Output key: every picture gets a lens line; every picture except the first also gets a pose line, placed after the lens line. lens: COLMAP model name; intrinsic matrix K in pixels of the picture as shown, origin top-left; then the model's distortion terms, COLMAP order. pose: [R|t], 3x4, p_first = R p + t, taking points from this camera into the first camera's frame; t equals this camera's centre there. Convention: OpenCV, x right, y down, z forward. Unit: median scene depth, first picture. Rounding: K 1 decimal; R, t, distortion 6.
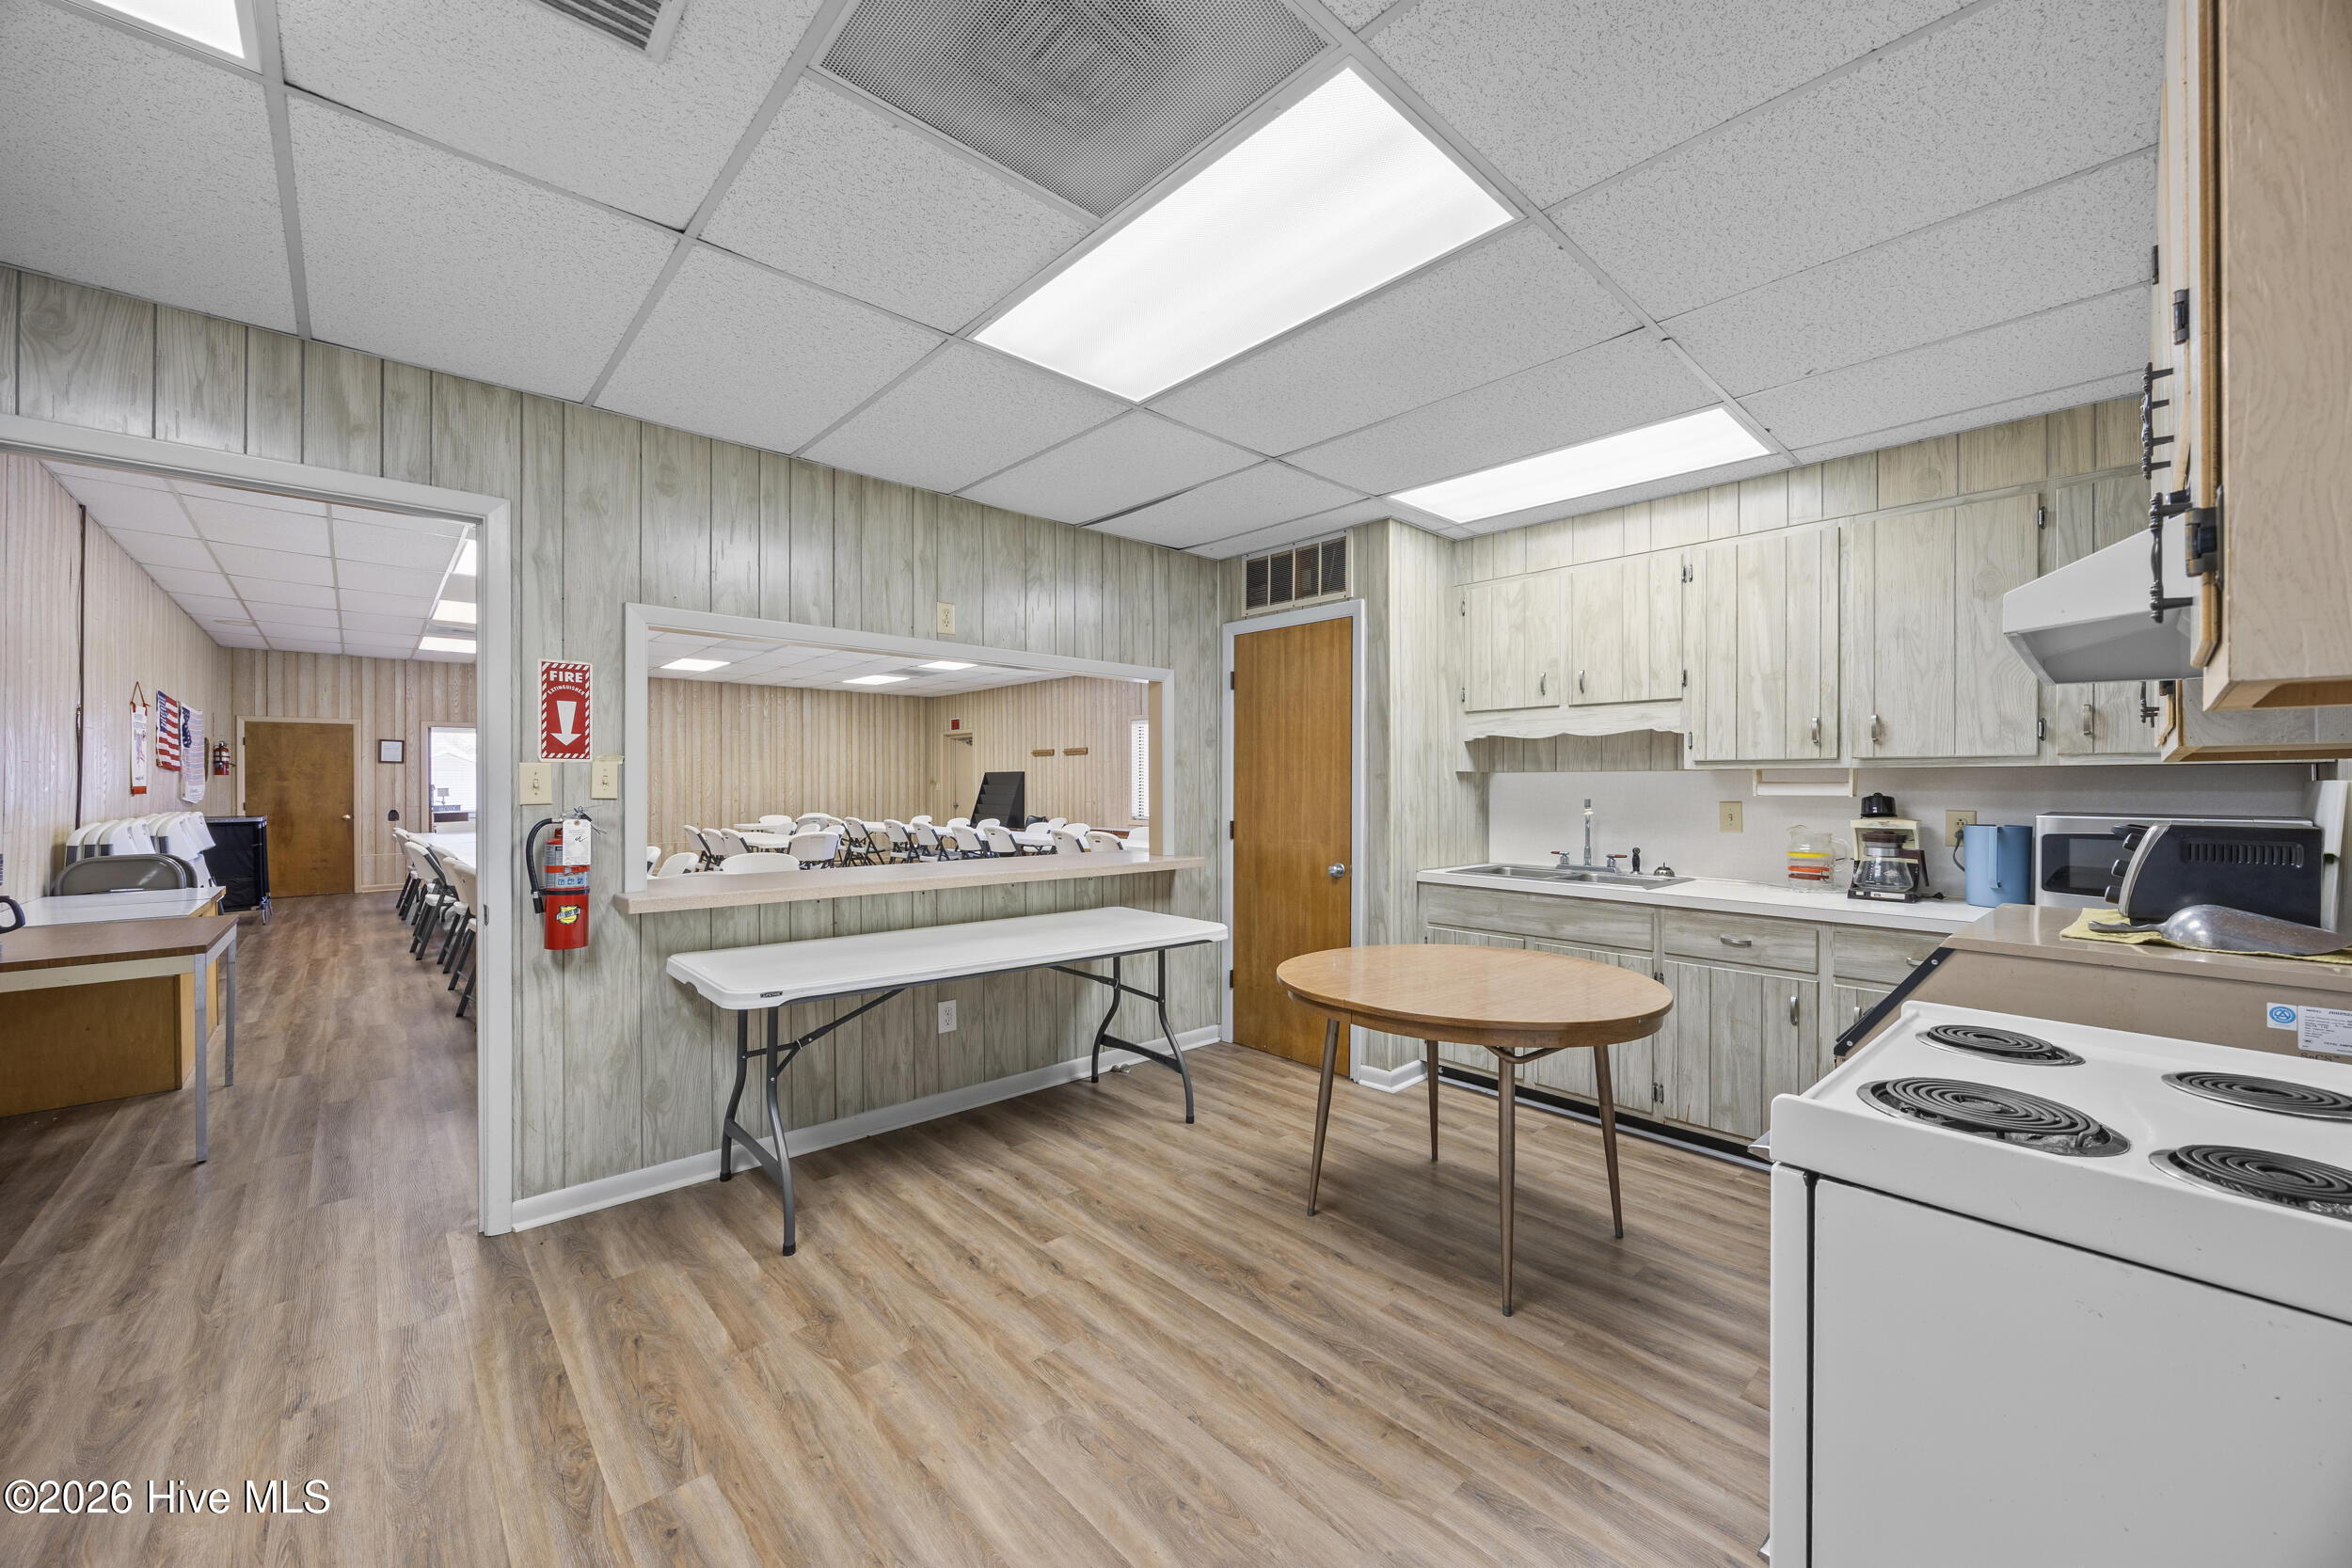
lens RADIAL K [[888.8, 0, 1171.4], [0, 888.8, 784.2], [0, 0, 1]] dist [-0.002107, -0.000057]
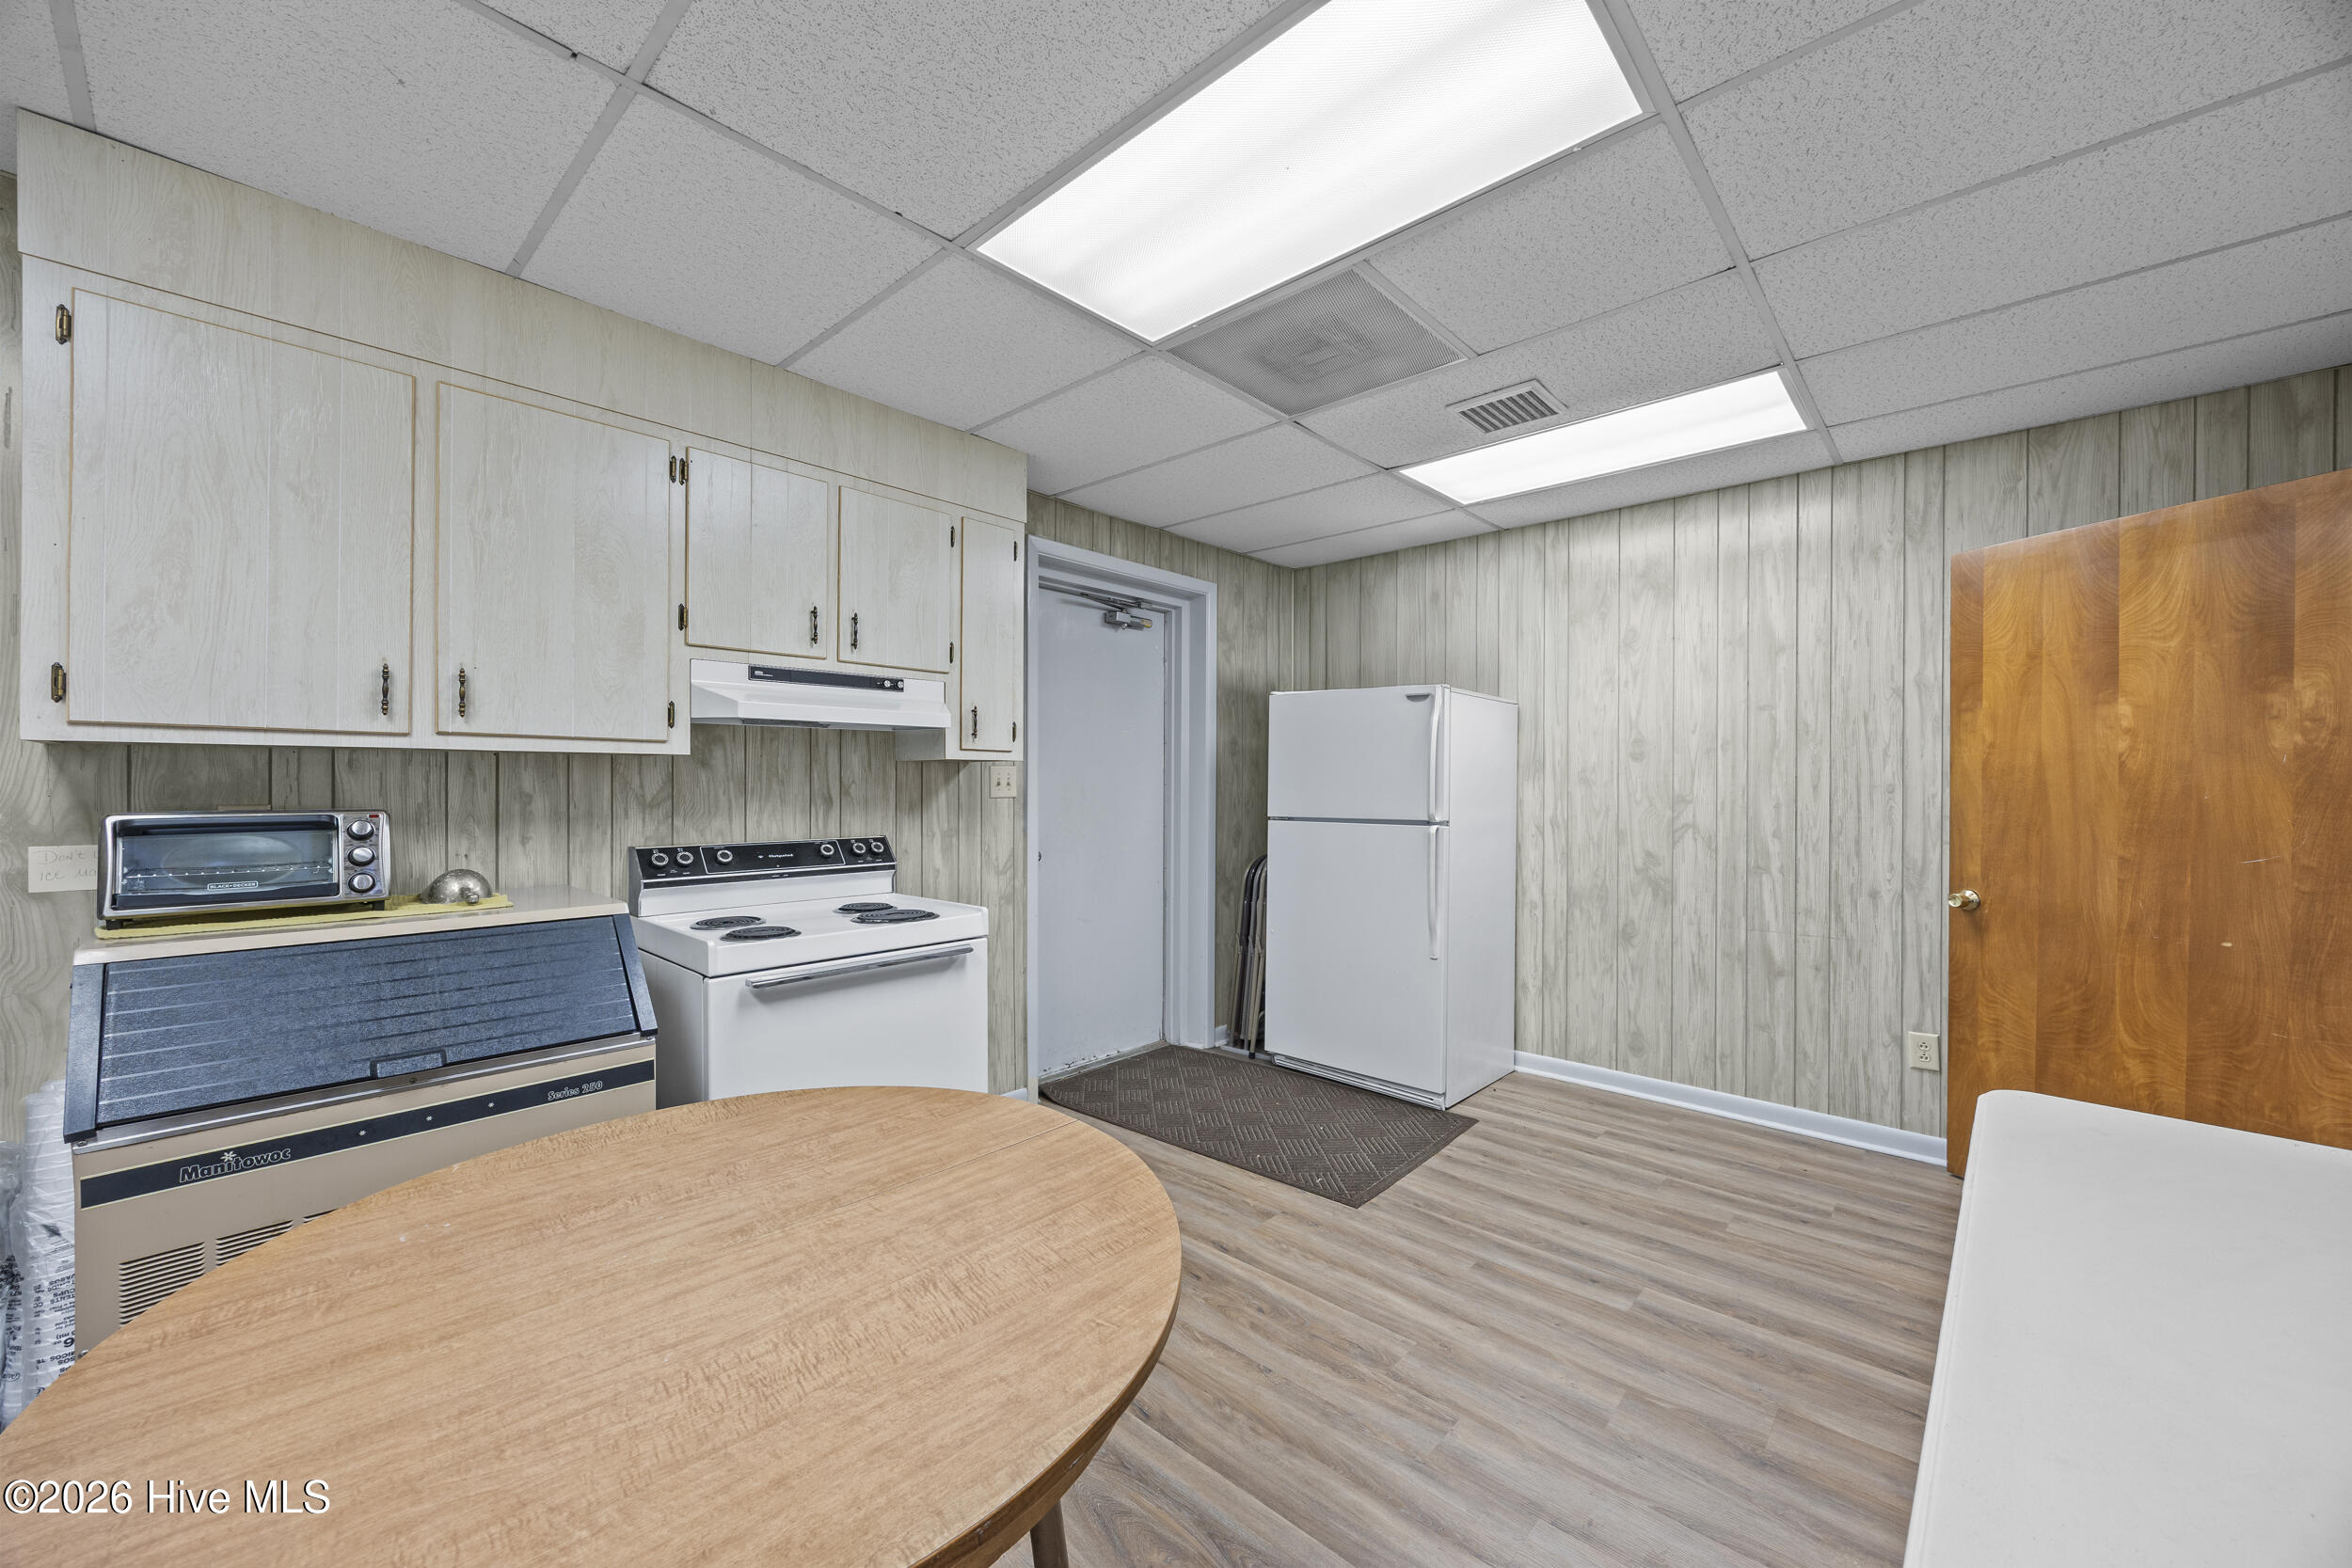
lens RADIAL K [[888.8, 0, 1171.4], [0, 888.8, 784.2], [0, 0, 1]] dist [-0.002107, -0.000057]
pose [[-0.996427, -0.004829, -0.084324, 0.140576], [-0.004845, 0.999988, -0.000018, 0.005837], [0.084323, 0.000390, -0.996438, 1.241883]]
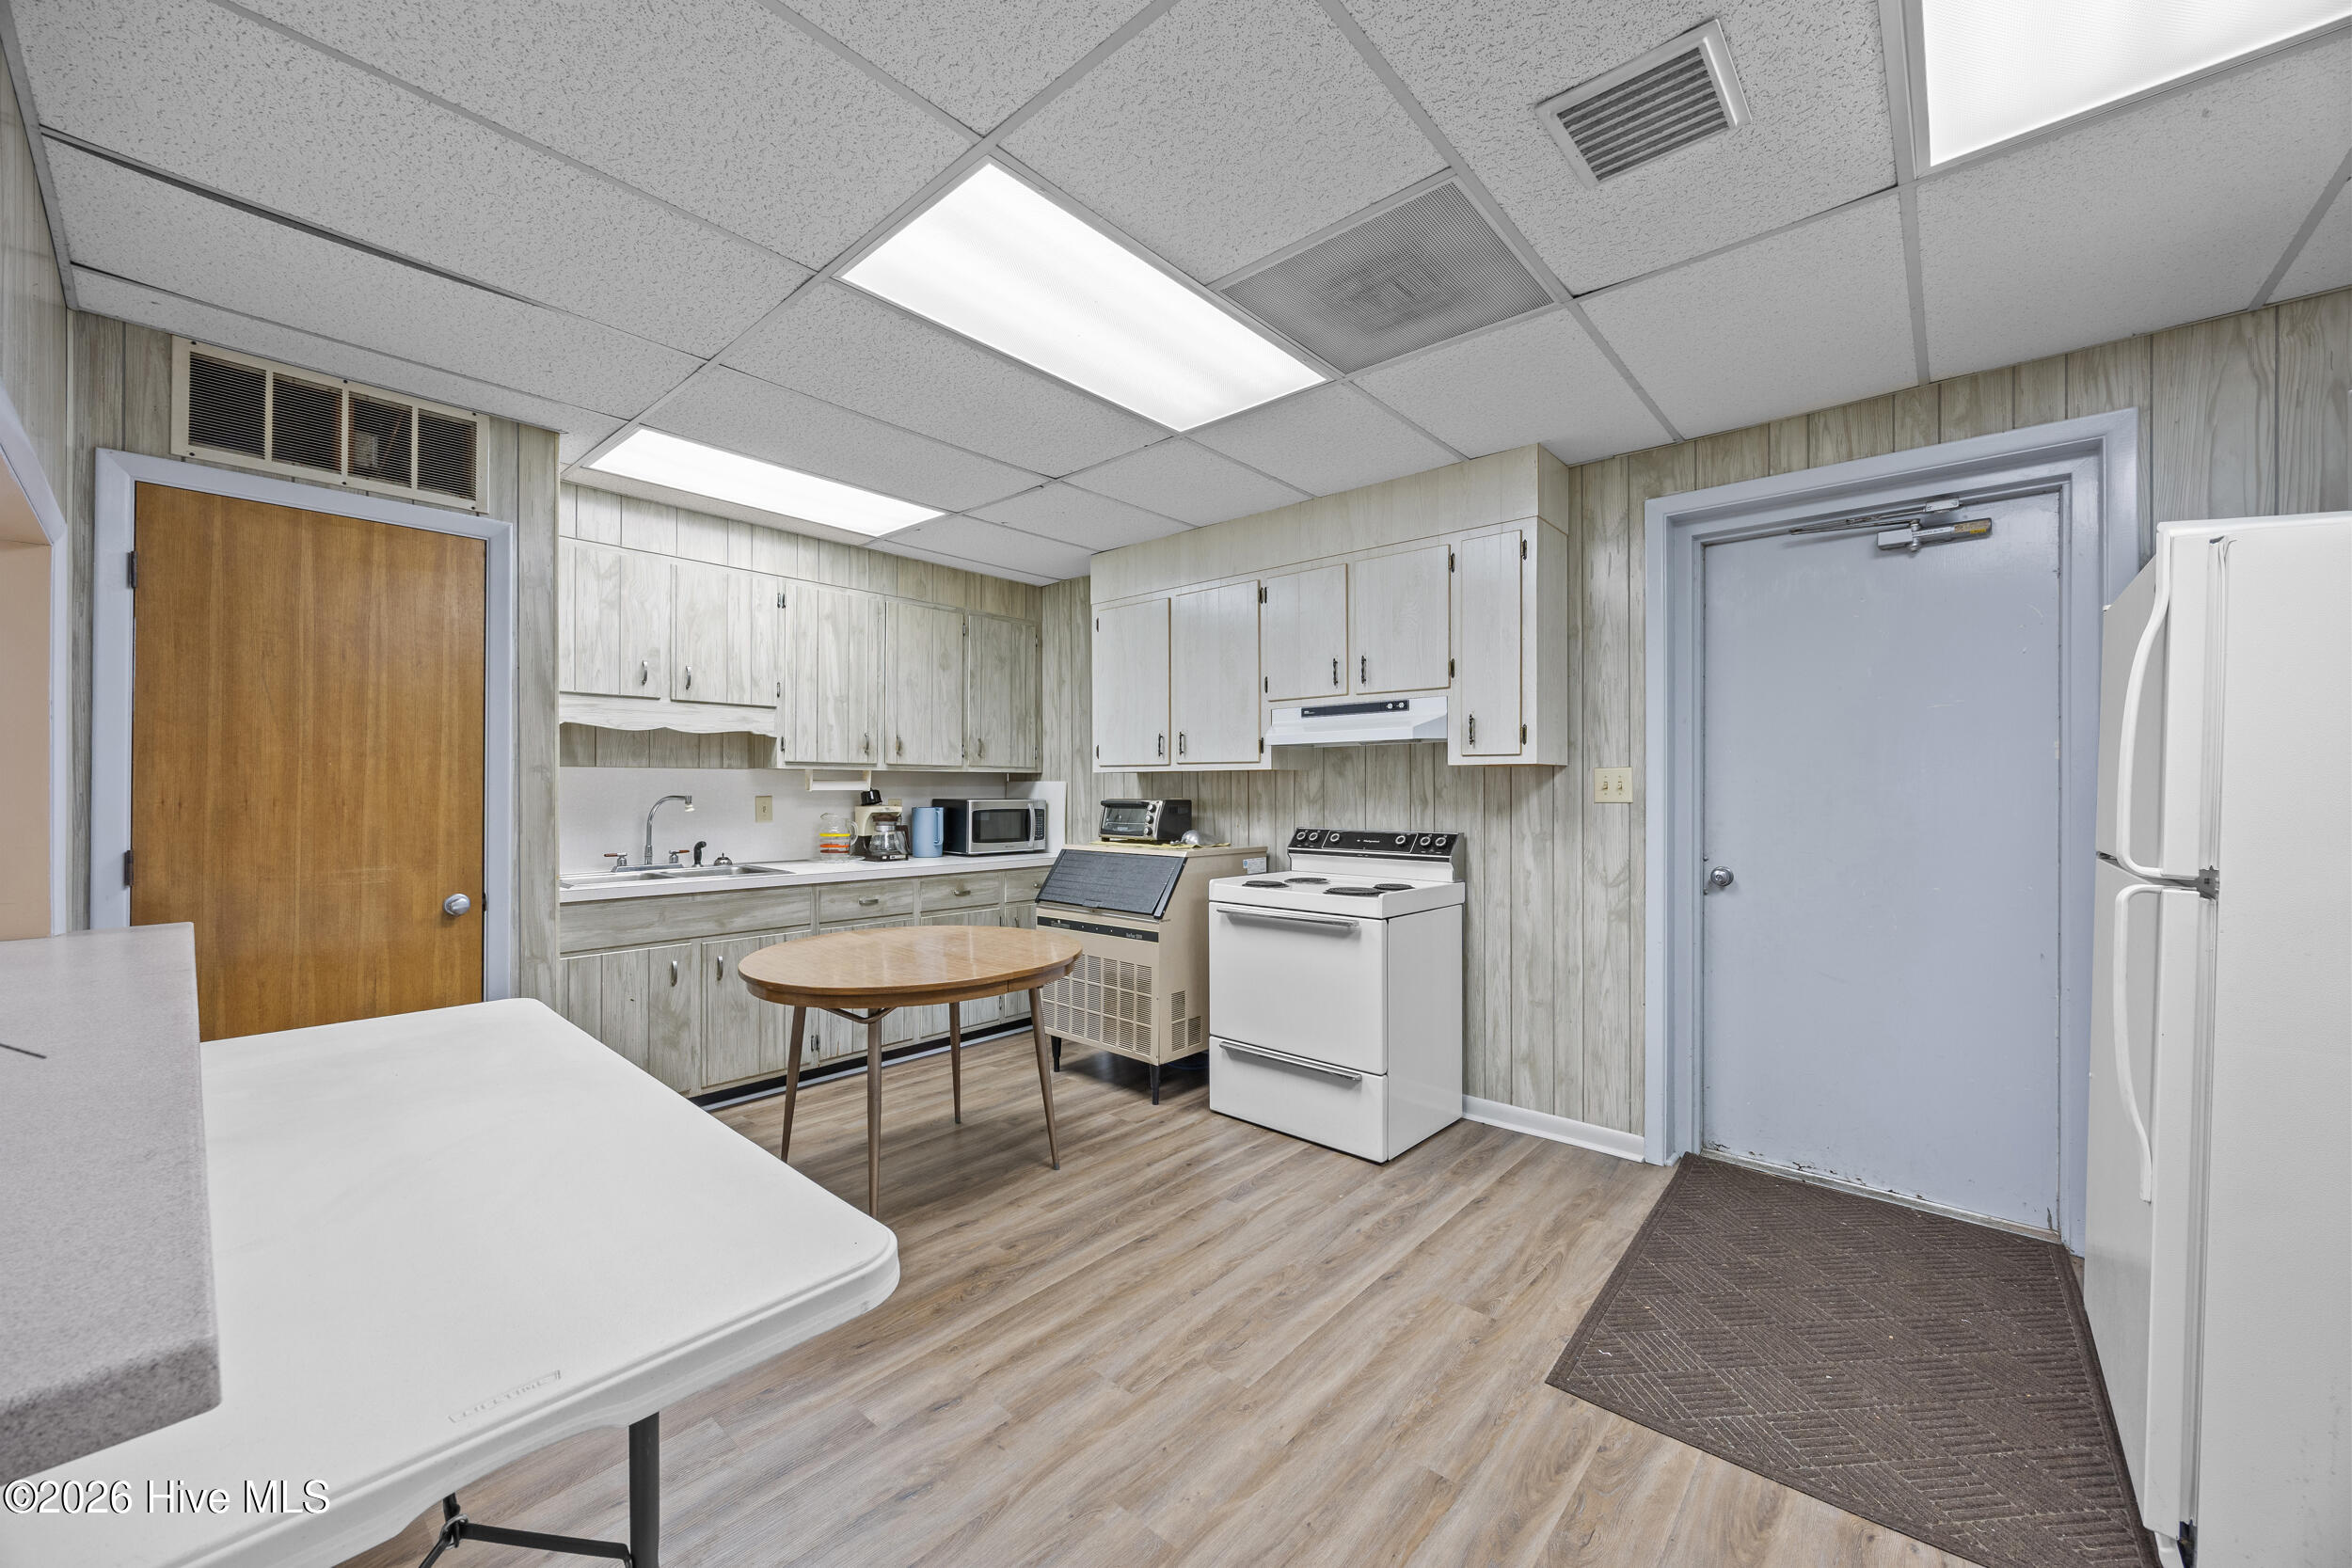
lens RADIAL K [[888.8, 0, 1171.4], [0, 888.8, 784.2], [0, 0, 1]] dist [-0.002107, -0.000057]
pose [[-0.102211, 0.001306, 0.994762, -0.726215], [-0.002324, 0.999996, -0.001552, 0.005085], [-0.994760, -0.002471, -0.102208, 0.701025]]
